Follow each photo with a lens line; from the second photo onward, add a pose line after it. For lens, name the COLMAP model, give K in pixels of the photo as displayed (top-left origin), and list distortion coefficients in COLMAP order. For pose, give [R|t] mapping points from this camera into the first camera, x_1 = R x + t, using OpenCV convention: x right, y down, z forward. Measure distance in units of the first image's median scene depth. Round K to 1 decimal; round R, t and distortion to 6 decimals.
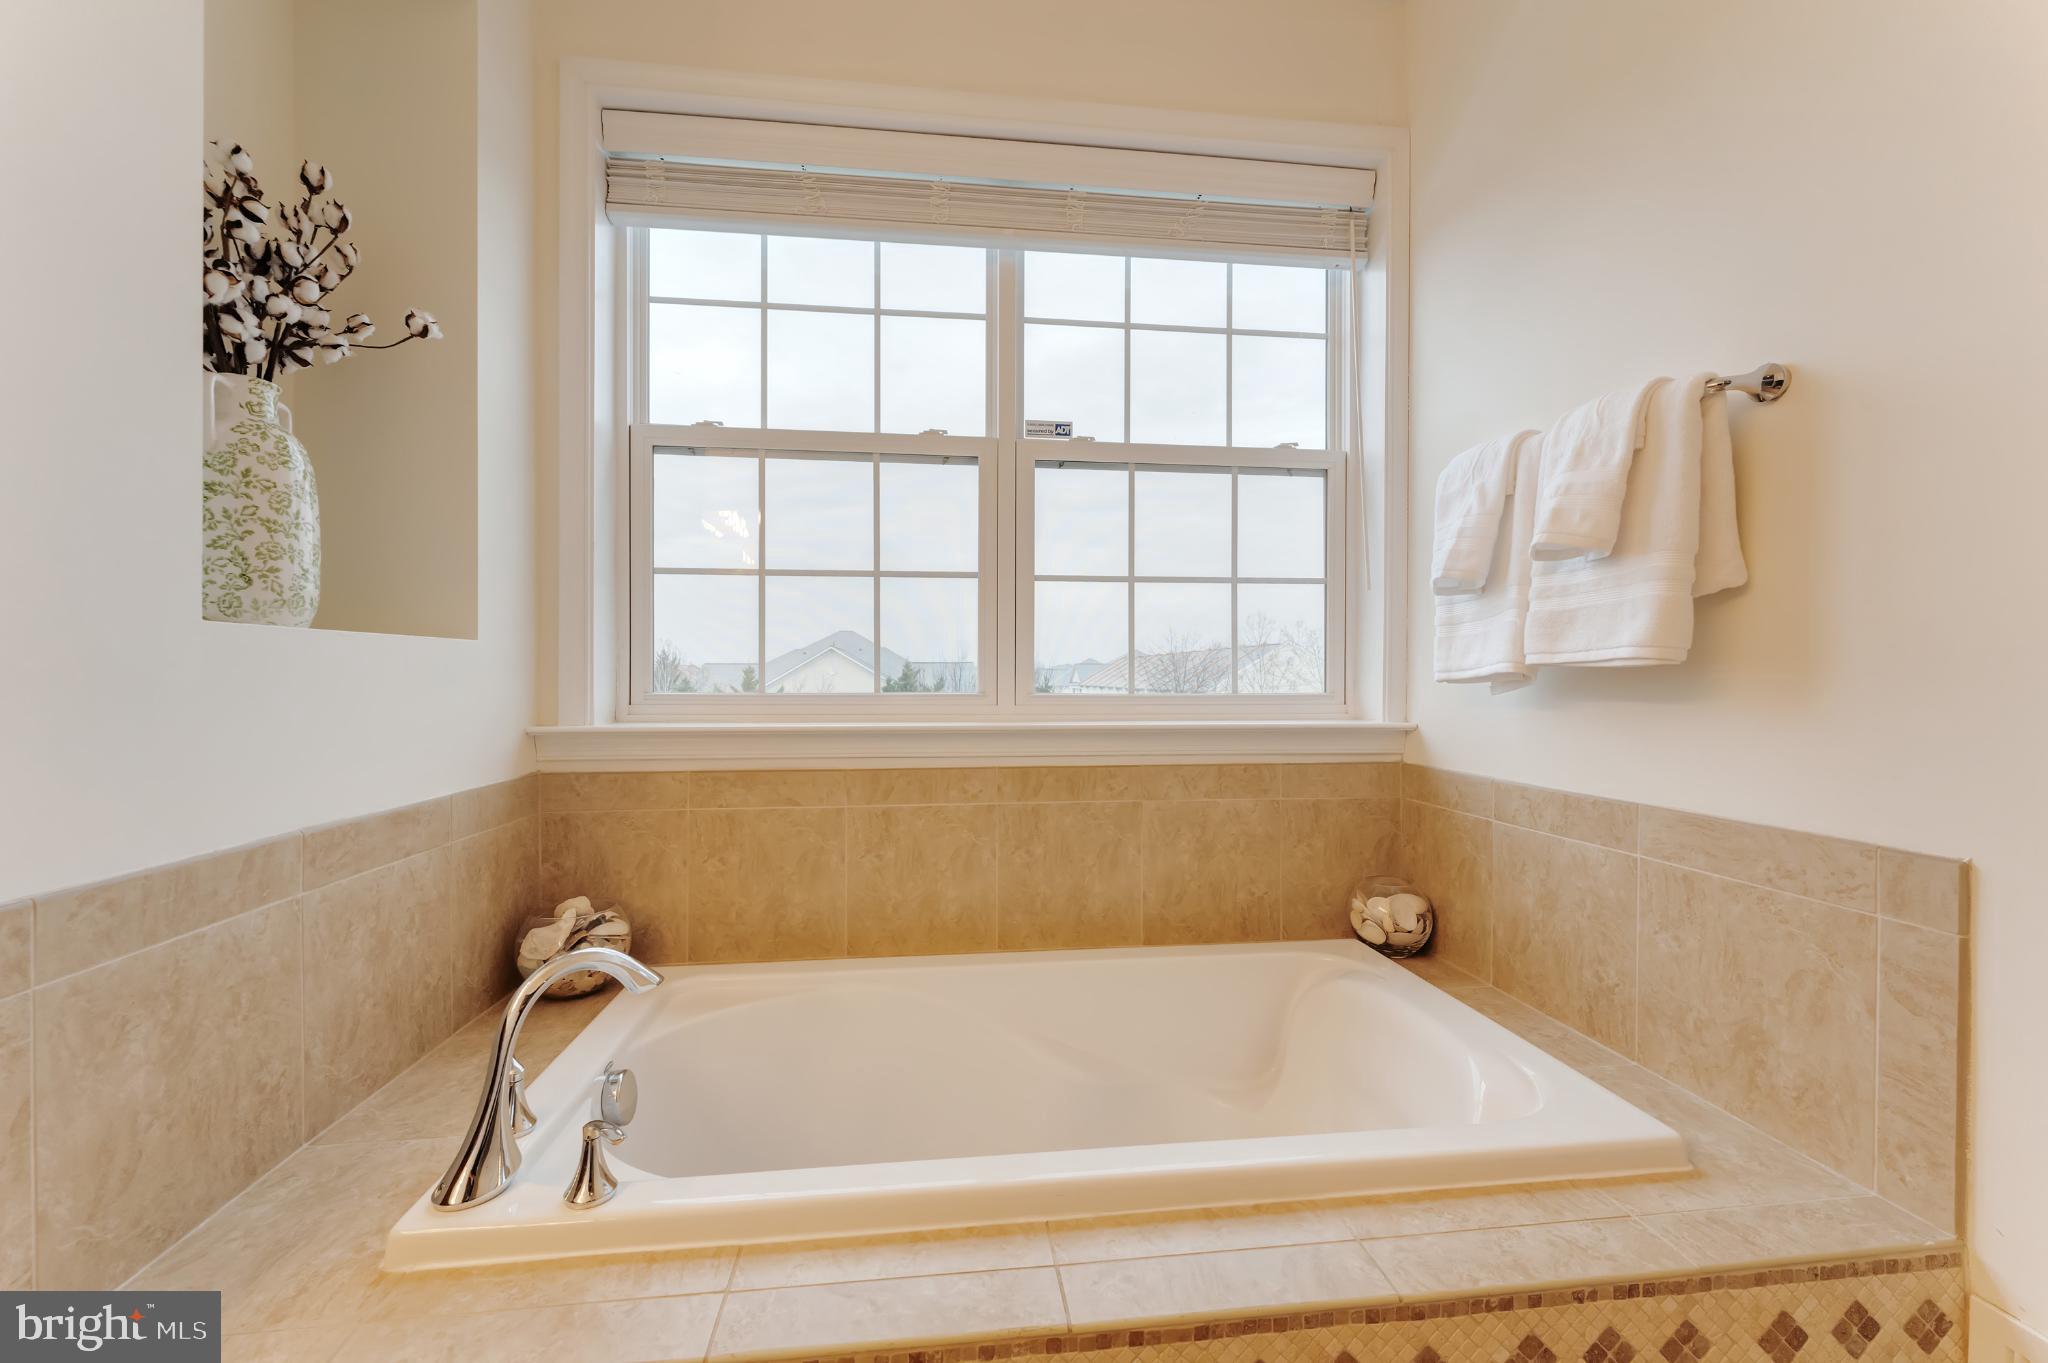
lens RADIAL K [[825.6, 0, 1024.0], [0, 825.6, 674.4], [0, 0, 1]] dist [0.001473, 0.000148]
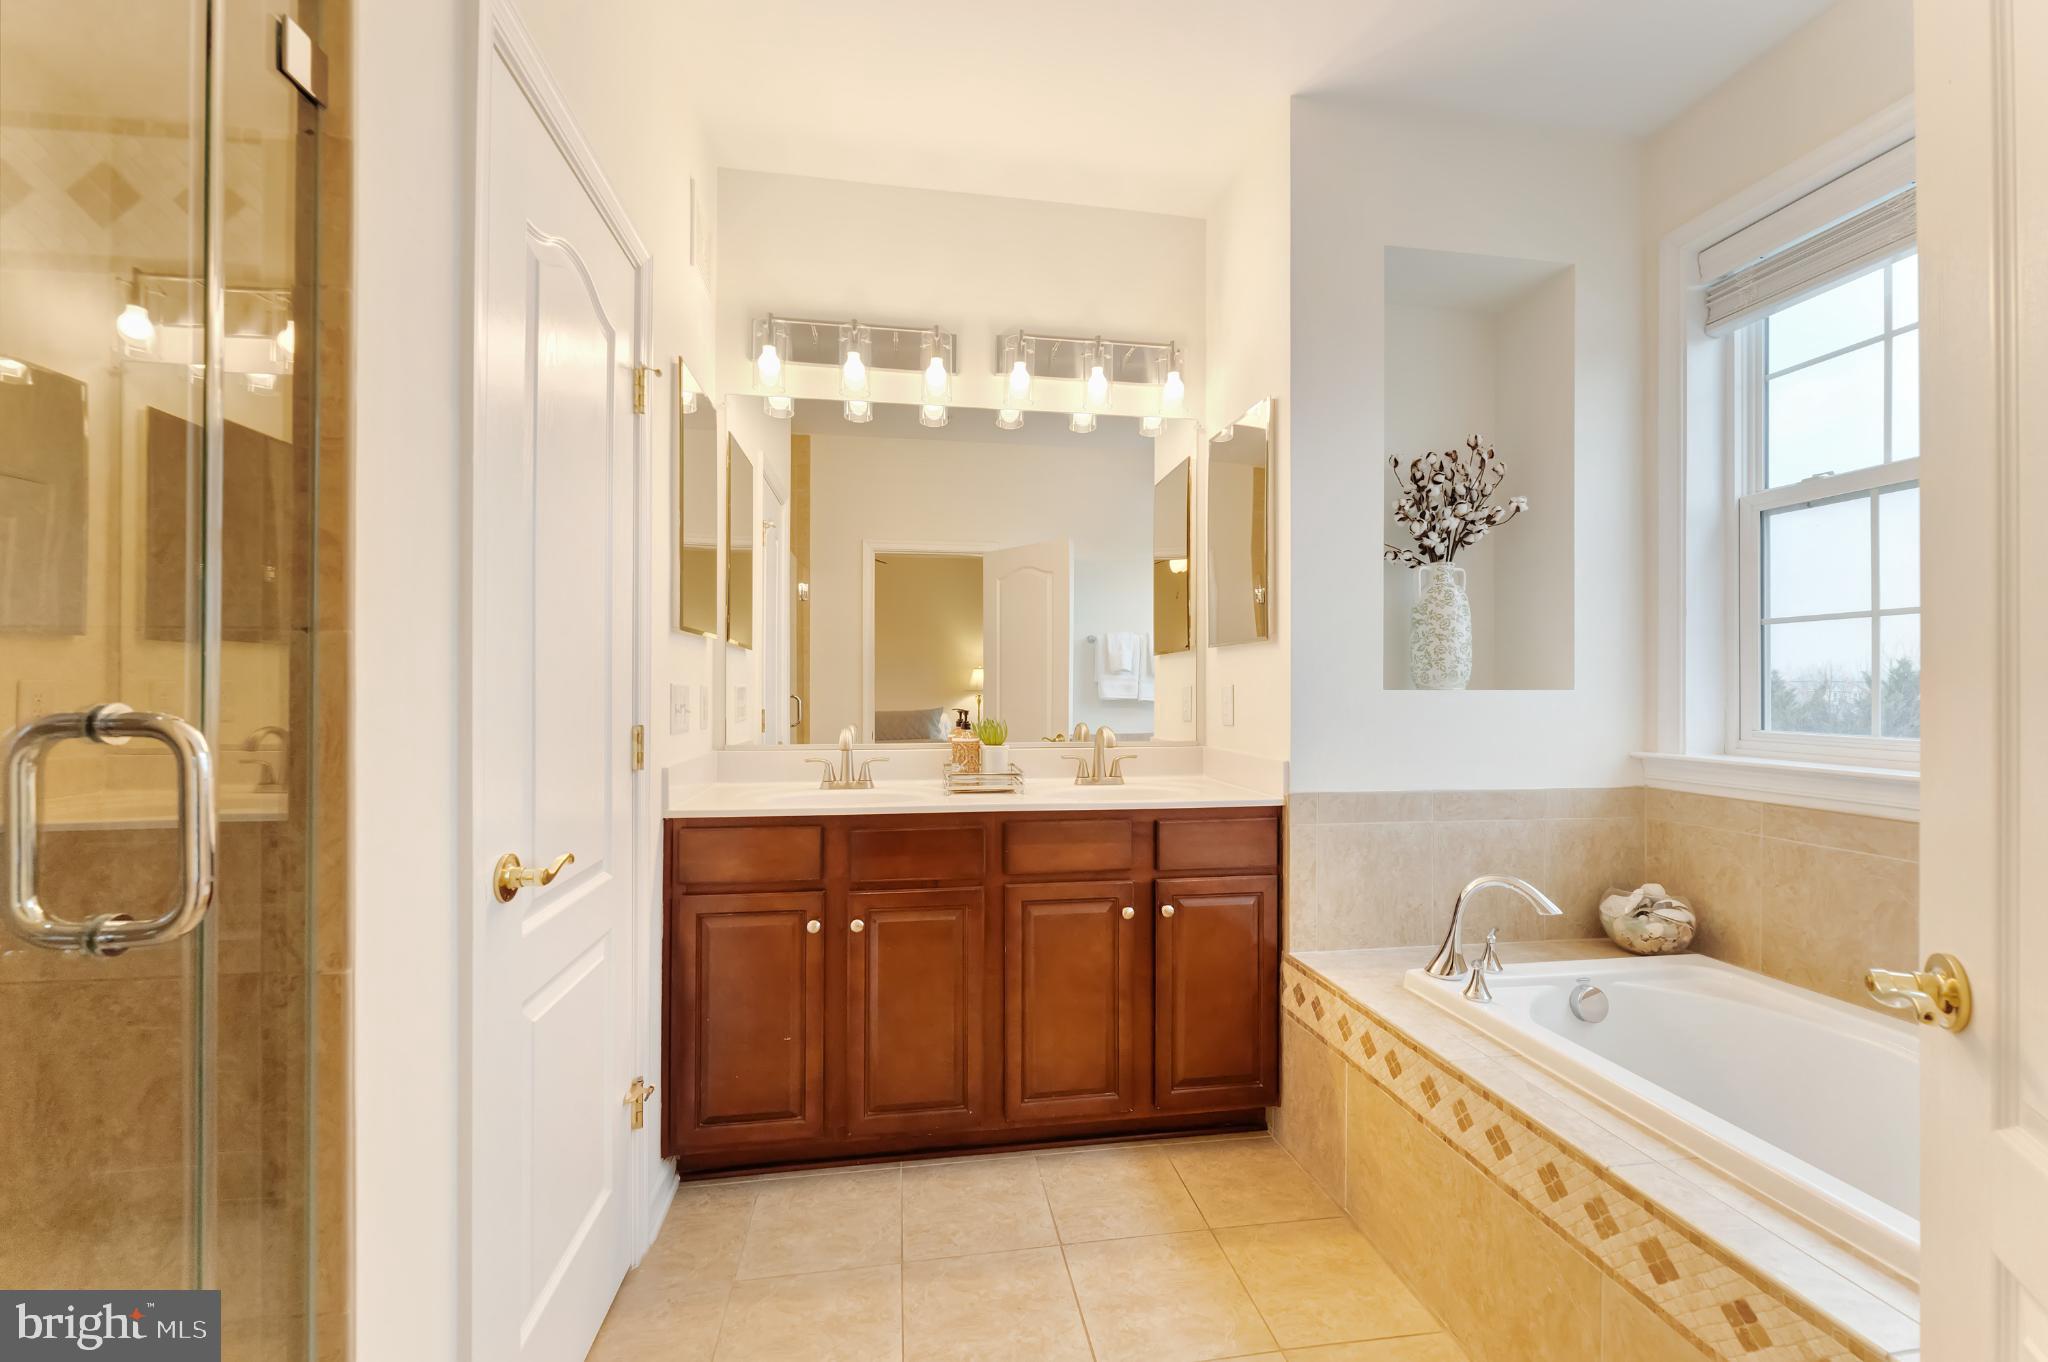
lens RADIAL K [[830.0, 0, 1015.2], [0, 830.0, 690.4], [0, 0, 1]] dist [0.000486, 0.000087]
pose [[0.032224, -0.001407, -0.999480, 0.897966], [-0.004454, 0.999989, -0.001551, -0.037936], [0.999471, 0.004502, 0.032217, -0.071669]]
